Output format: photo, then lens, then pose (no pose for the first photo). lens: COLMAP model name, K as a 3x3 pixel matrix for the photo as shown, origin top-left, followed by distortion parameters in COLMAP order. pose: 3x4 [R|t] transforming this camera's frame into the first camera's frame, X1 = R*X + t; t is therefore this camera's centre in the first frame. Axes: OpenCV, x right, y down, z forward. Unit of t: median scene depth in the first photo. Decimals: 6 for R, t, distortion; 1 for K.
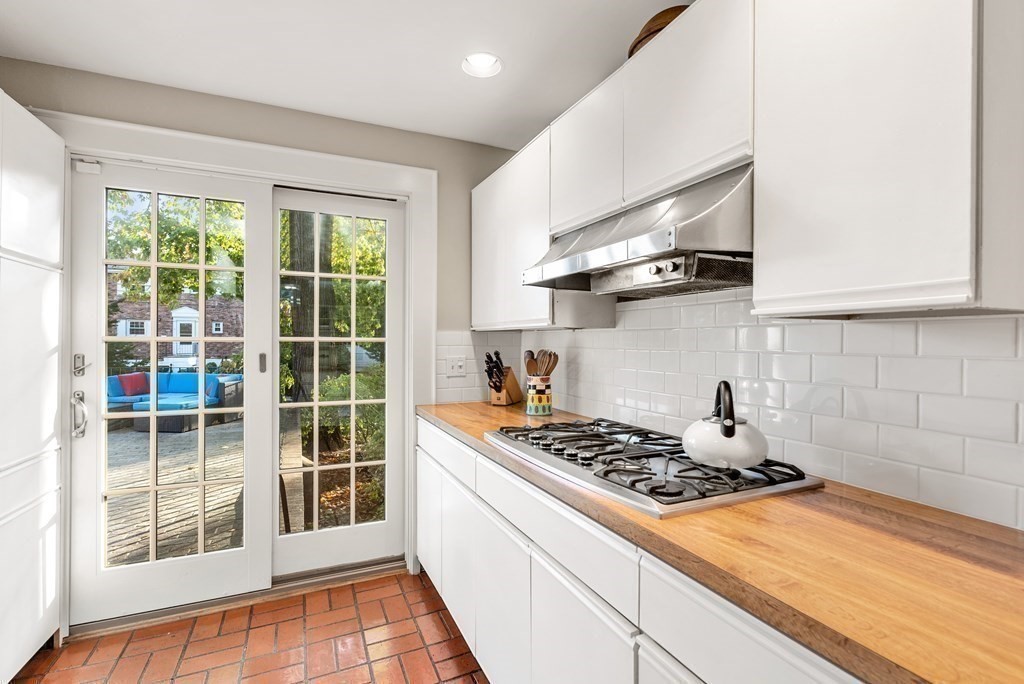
lens RADIAL K [[472.4, 0, 512.2], [0, 472.4, 344.2], [0, 0, 1]] dist [0.003051, -0.000421]
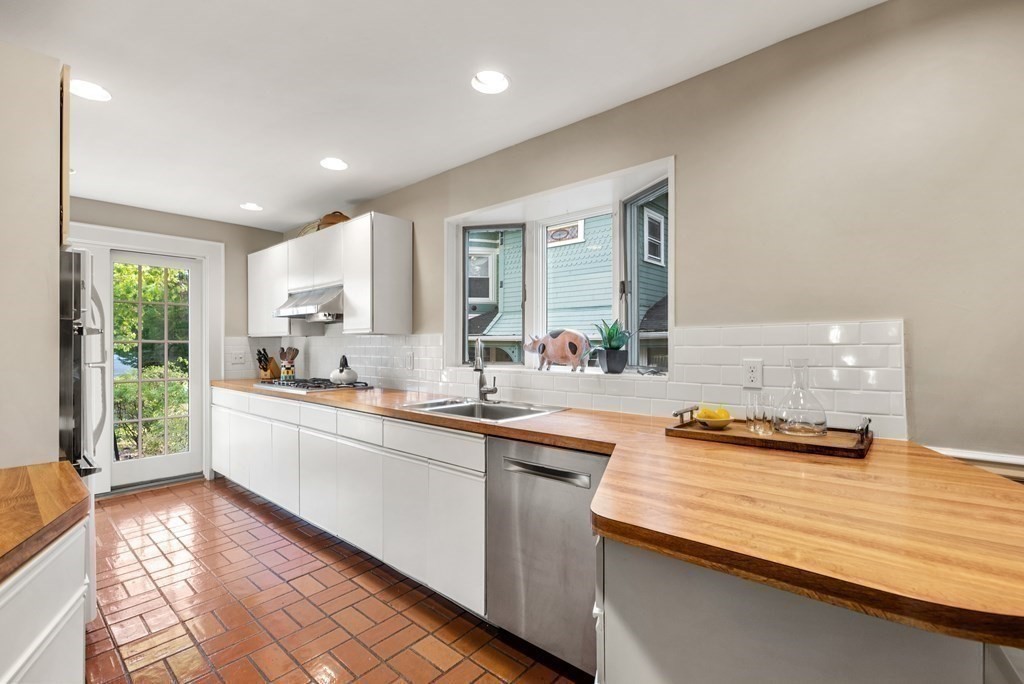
lens RADIAL K [[472.4, 0, 516.1], [0, 472.4, 341.0], [0, 0, 1]] dist [0.003051, -0.000421]
pose [[0.915102, -0.006405, 0.403171, 0.128716], [0.010895, 0.999902, -0.008843, 0.014368], [-0.403075, 0.012485, 0.915082, -1.111566]]
